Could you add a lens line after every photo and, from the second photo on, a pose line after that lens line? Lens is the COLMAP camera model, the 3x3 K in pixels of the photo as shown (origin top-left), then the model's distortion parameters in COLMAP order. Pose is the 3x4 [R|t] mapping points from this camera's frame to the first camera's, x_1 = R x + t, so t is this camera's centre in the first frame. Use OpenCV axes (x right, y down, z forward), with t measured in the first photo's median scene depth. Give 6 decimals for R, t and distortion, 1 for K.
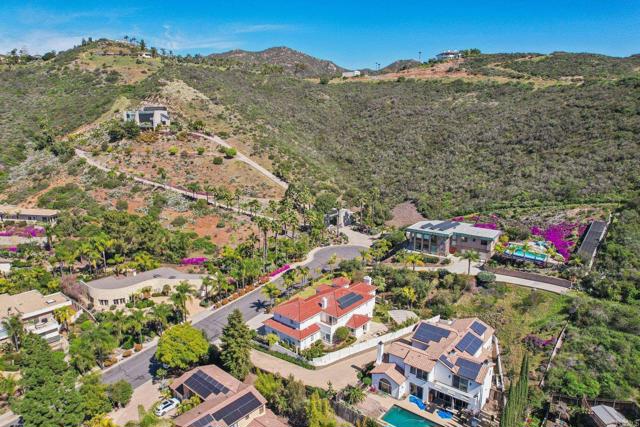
lens RADIAL K [[415.7, 0, 322.9], [0, 415.7, 213.1], [0, 0, 1]] dist [-0.076646, 0.070533]
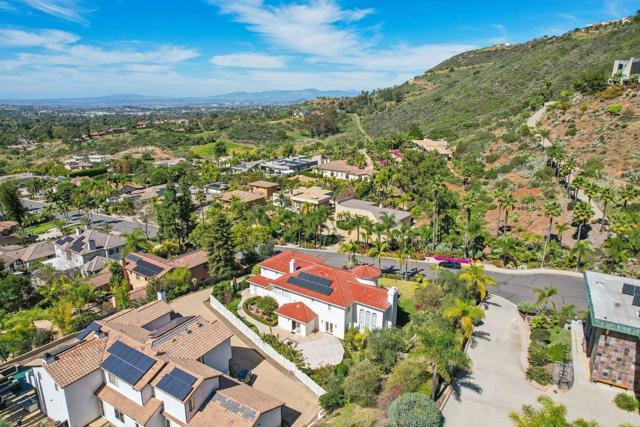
lens RADIAL K [[415.7, 0, 322.9], [0, 415.7, 213.1], [0, 0, 1]] dist [-0.076646, 0.070533]
pose [[0.124549, 0.273914, -0.953656, 0.427021], [-0.228372, 0.943248, 0.241098, -0.044356], [0.965574, 0.187760, 0.180035, 0.536355]]
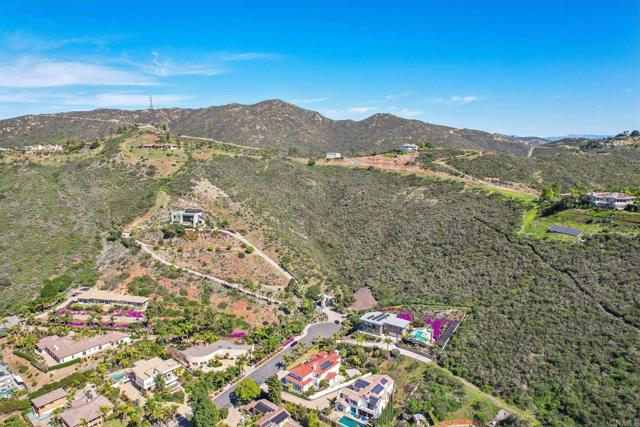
lens RADIAL K [[407.5, 0, 320.8], [0, 407.5, 210.5], [0, 0, 1]] dist [-0.069925, 0.057113]
pose [[0.999570, 0.002190, 0.029252, -0.015065], [-0.000373, 0.998076, -0.061999, -0.261378], [-0.029332, 0.061962, 0.997647, -0.632134]]
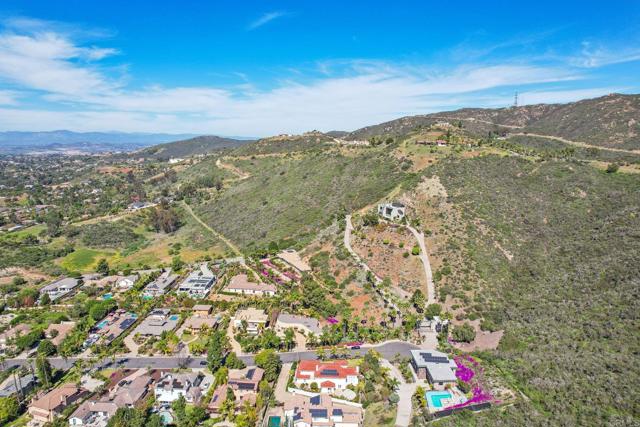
lens RADIAL K [[407.5, 0, 320.8], [0, 407.5, 210.5], [0, 0, 1]] dist [-0.069925, 0.057113]
pose [[0.612225, 0.142515, -0.777734, 0.858917], [-0.184941, 0.982148, 0.034389, -0.363212], [0.768751, 0.122781, 0.627652, -0.188089]]
